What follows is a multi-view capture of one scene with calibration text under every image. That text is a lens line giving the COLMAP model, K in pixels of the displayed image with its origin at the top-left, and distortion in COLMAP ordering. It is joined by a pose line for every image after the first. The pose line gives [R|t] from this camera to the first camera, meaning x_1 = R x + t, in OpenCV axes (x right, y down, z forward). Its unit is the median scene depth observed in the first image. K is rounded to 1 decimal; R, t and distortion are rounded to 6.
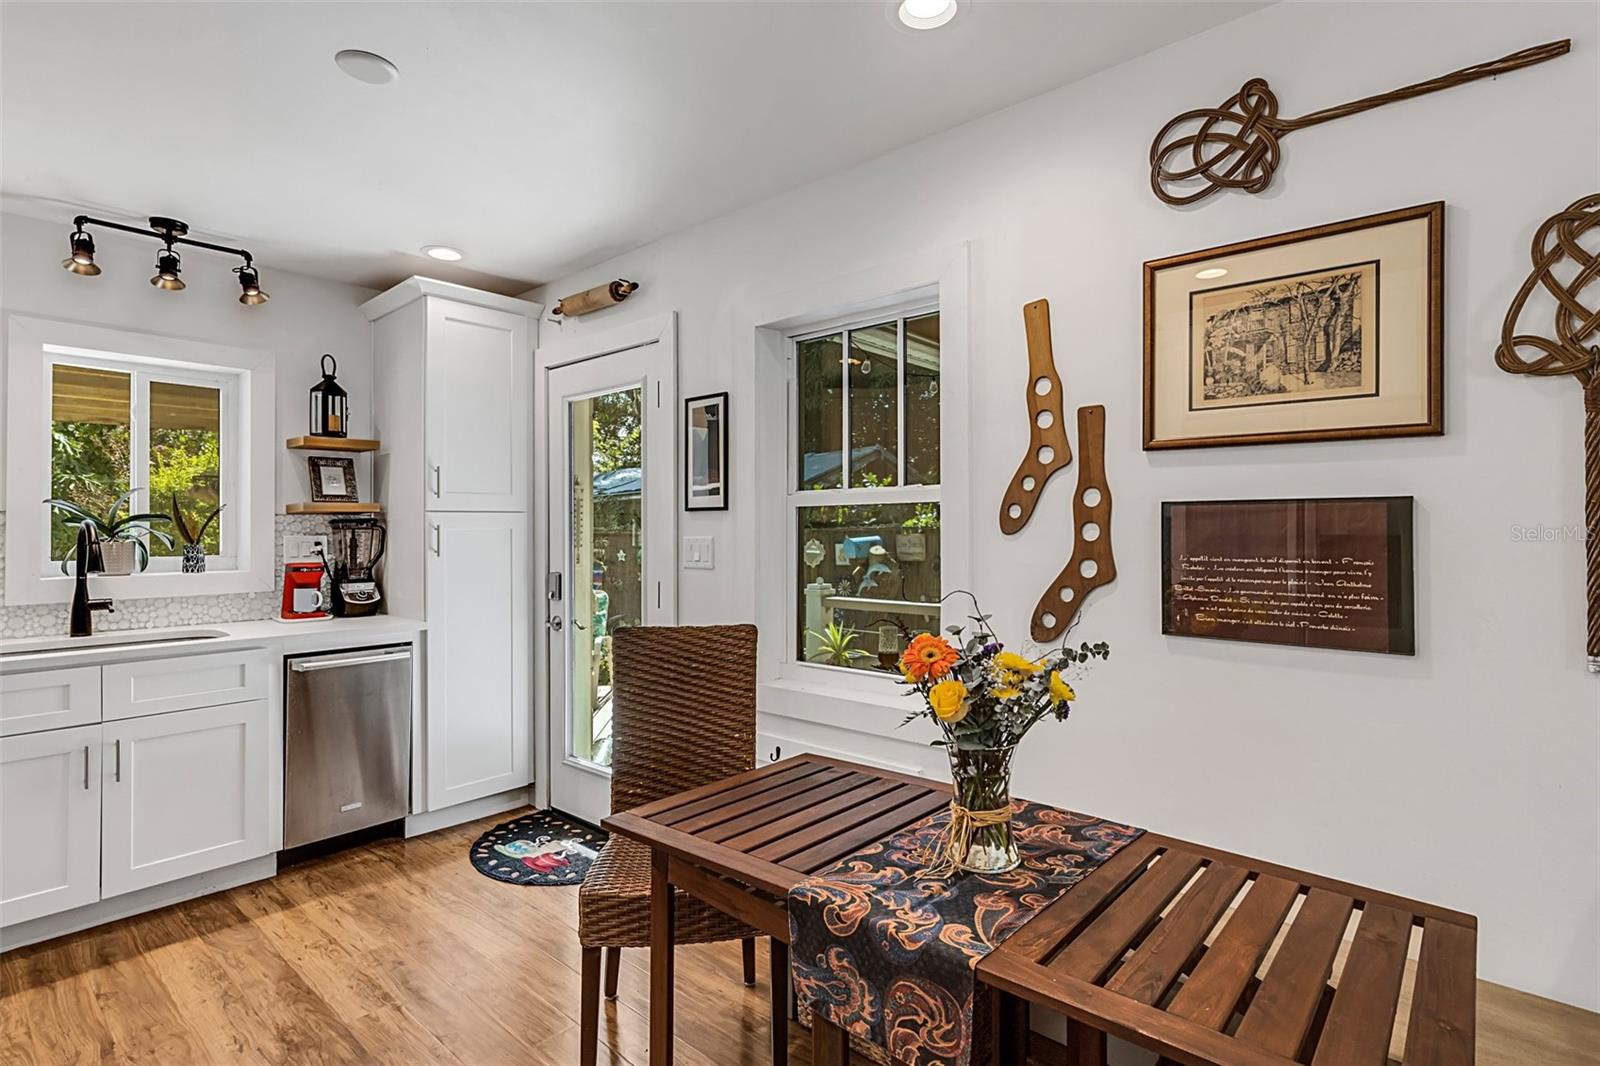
lens RADIAL K [[753.8, 0, 795.5], [0, 753.8, 518.8], [0, 0, 1]] dist [-0.004345, 0.000750]
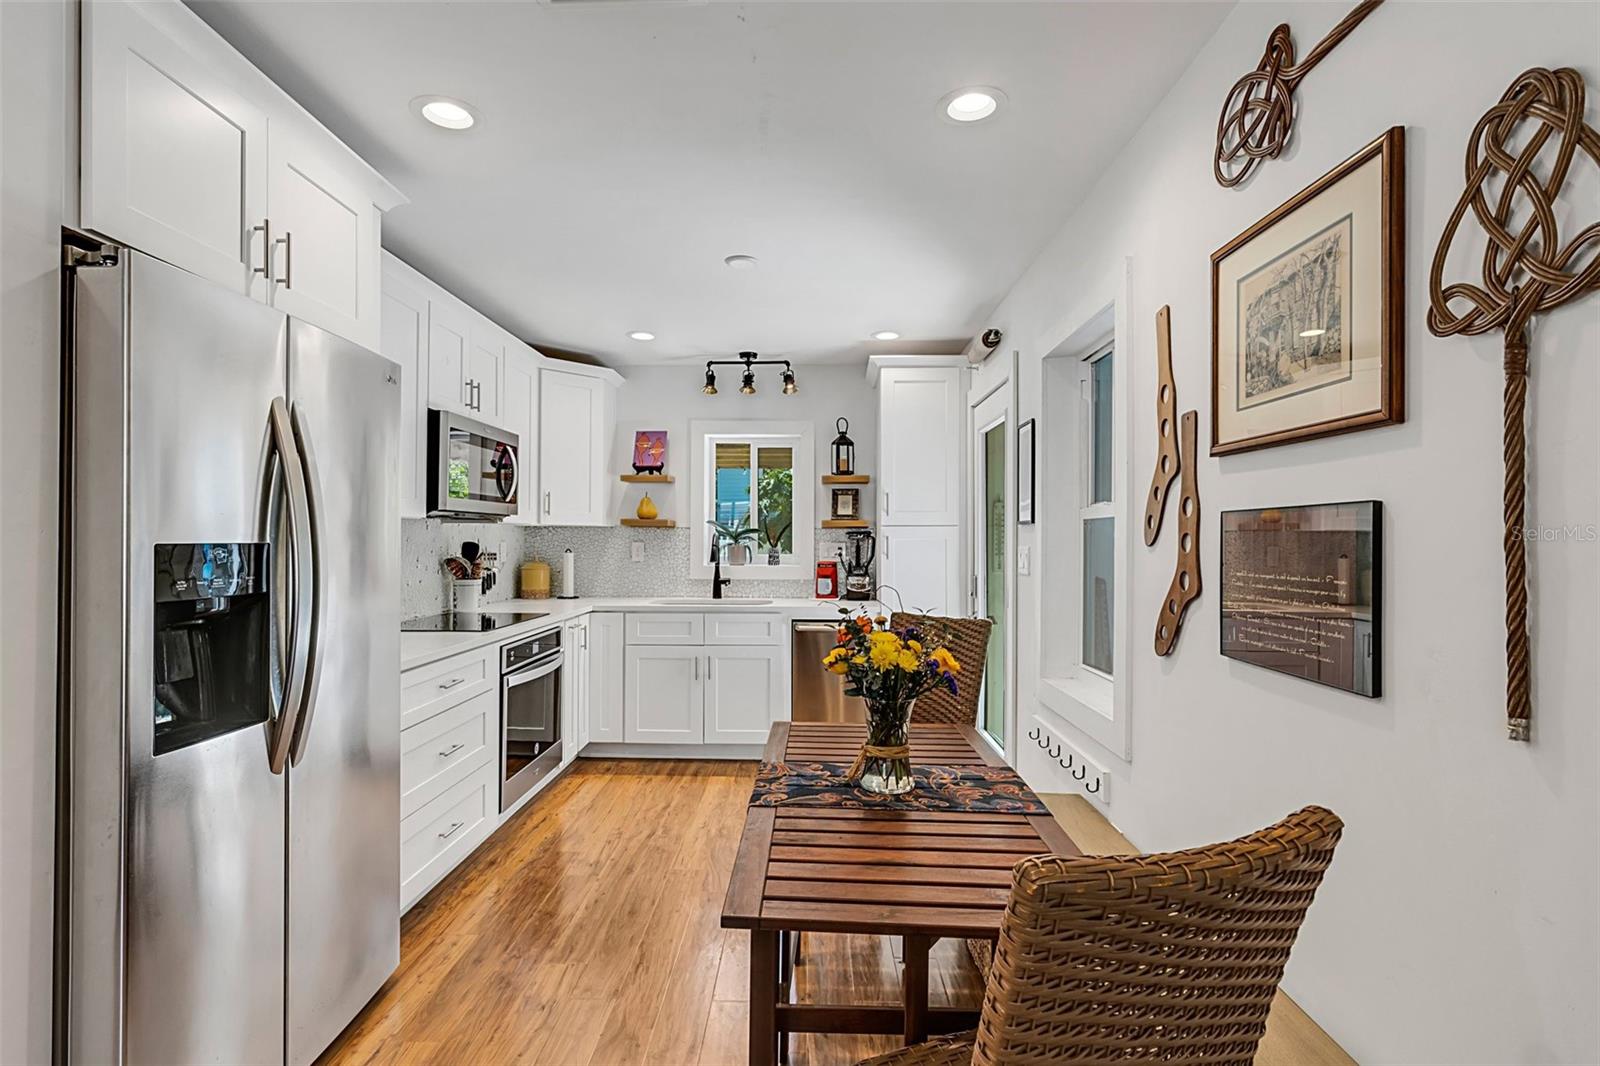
lens RADIAL K [[747.5, 0, 820.2], [0, 747.5, 527.7], [0, 0, 1]] dist [-0.000638, 0.000042]
pose [[0.668314, -0.005883, -0.743856, 0.514095], [0.002521, 0.999981, -0.005644, 0.000971], [0.743875, 0.001897, 0.668316, 0.012145]]
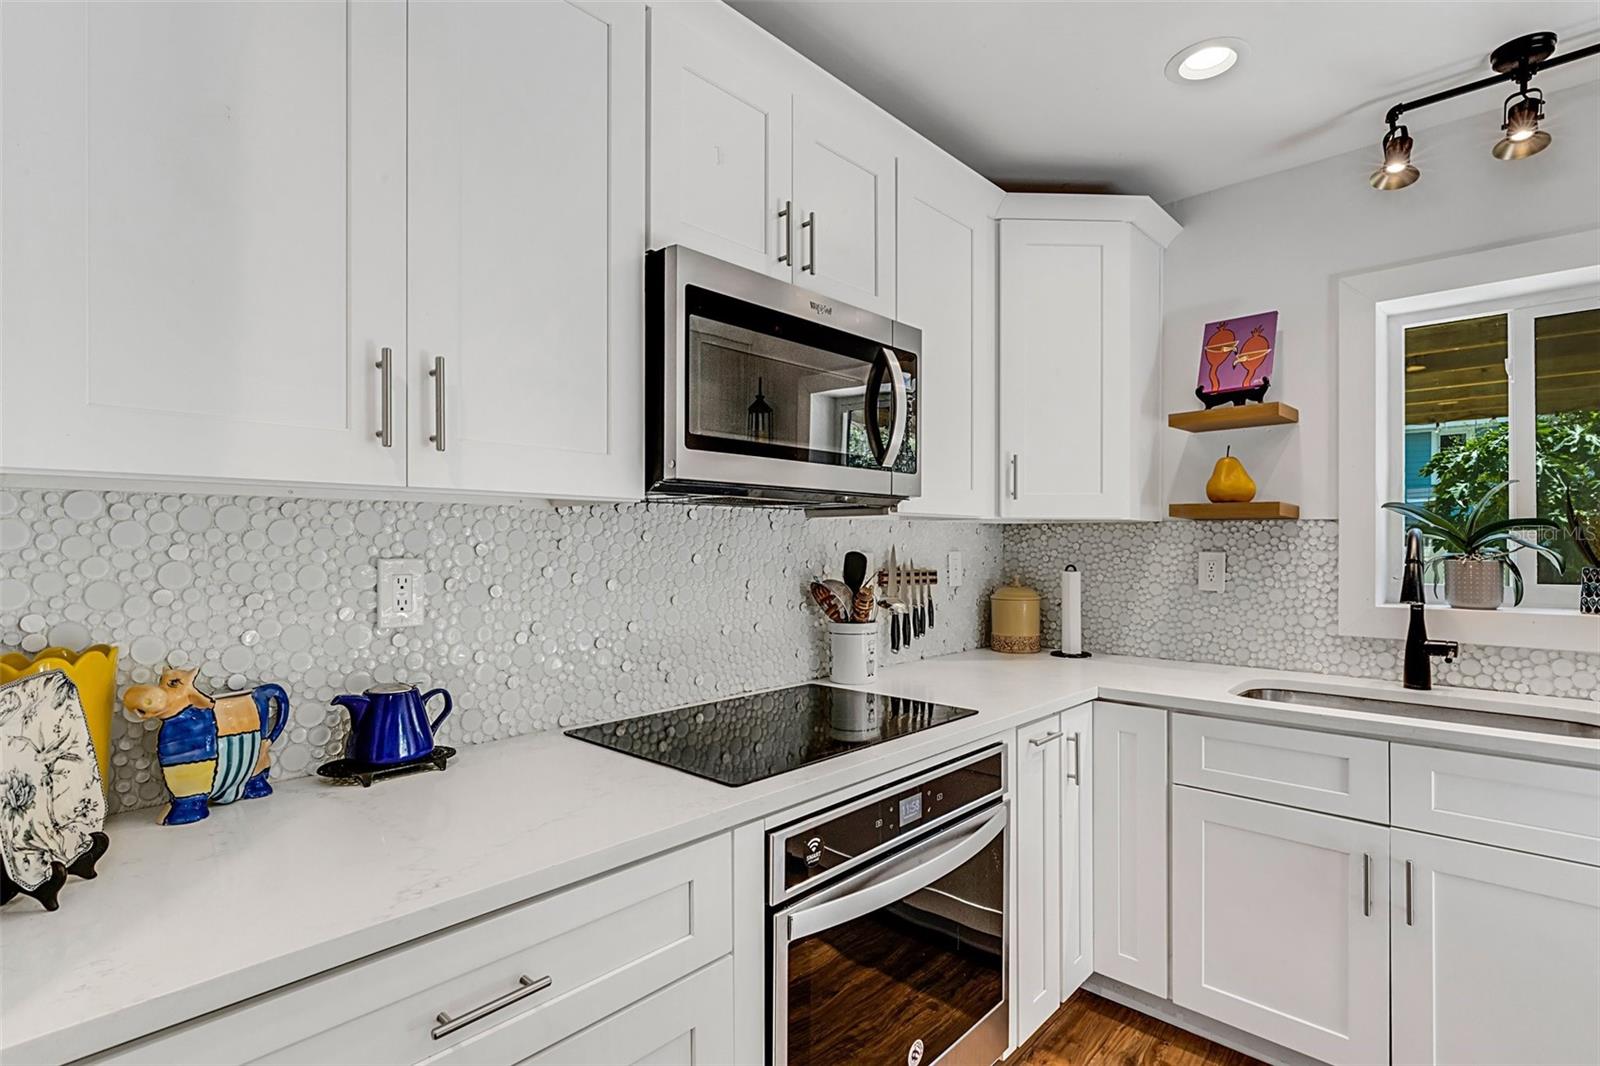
lens RADIAL K [[796.8, 0, 804.7], [0, 796.8, 541.4], [0, 0, 1]] dist [0.002488, 0.000860]
pose [[-0.014905, -0.000328, -0.999889, -0.168386], [0.010671, 0.999943, -0.000487, 0.007591], [0.999832, -0.010677, -0.014901, 0.421474]]
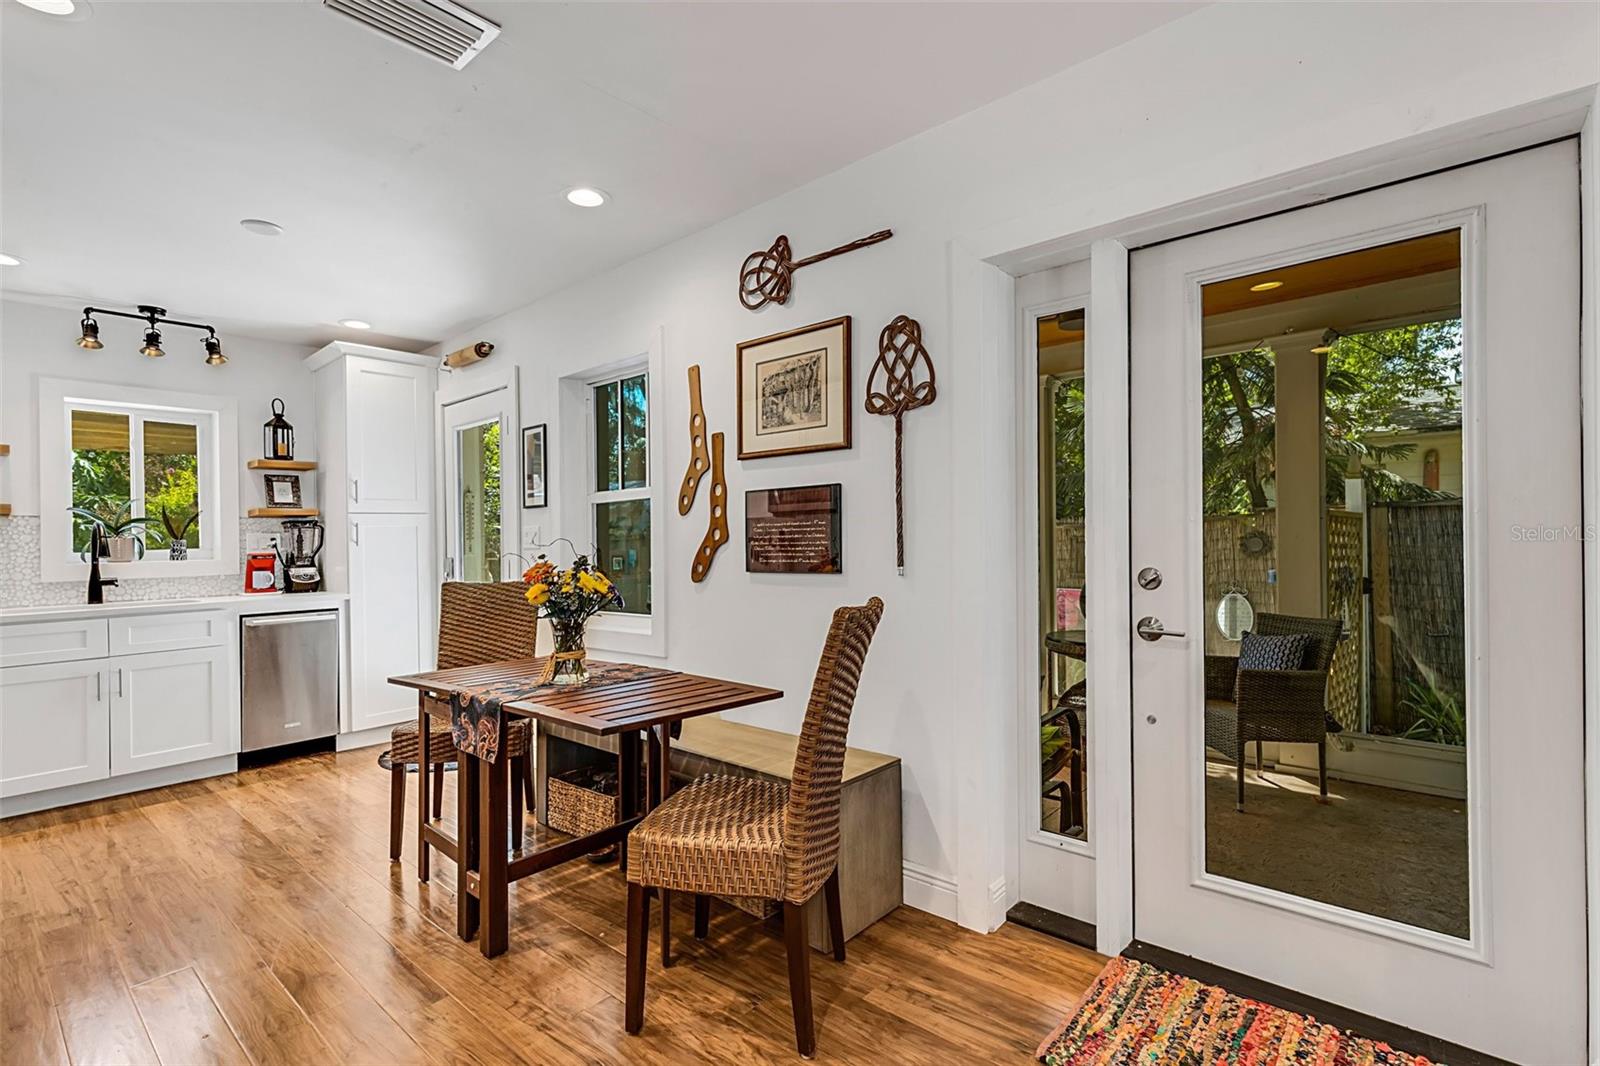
lens RADIAL K [[715.5, 0, 779.6], [0, 715.5, 533.3], [0, 0, 1]] dist [0.002313, 0.000603]
pose [[0.999835, -0.016064, -0.008523, 0.349597], [0.016107, 0.999858, 0.004913, 0.037989], [0.008443, -0.005049, 0.999952, -0.338175]]
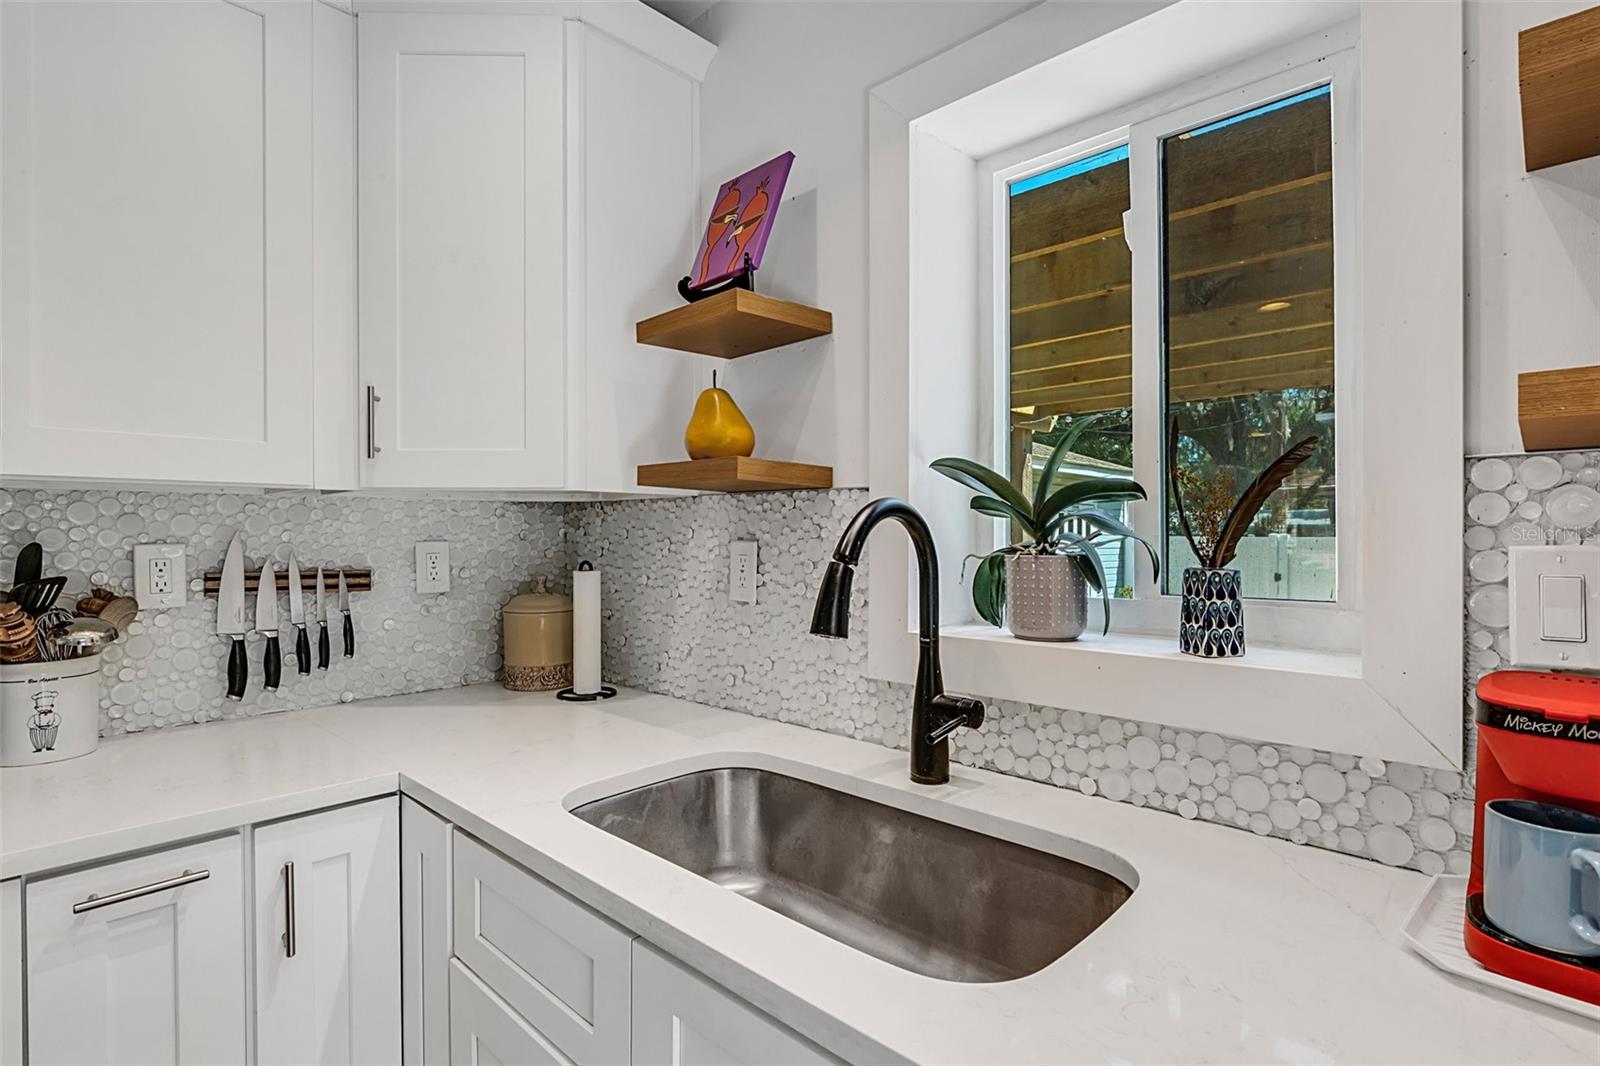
lens RADIAL K [[794.0, 0, 800.0], [0, 794.0, 533.0], [0, 0, 1]] dist [0.001239, -0.000036]
pose [[-0.029684, 0.001291, -0.999559, -0.512911], [0.013650, 0.999906, 0.000886, 0.018360], [0.999466, -0.013617, -0.029698, 0.950418]]
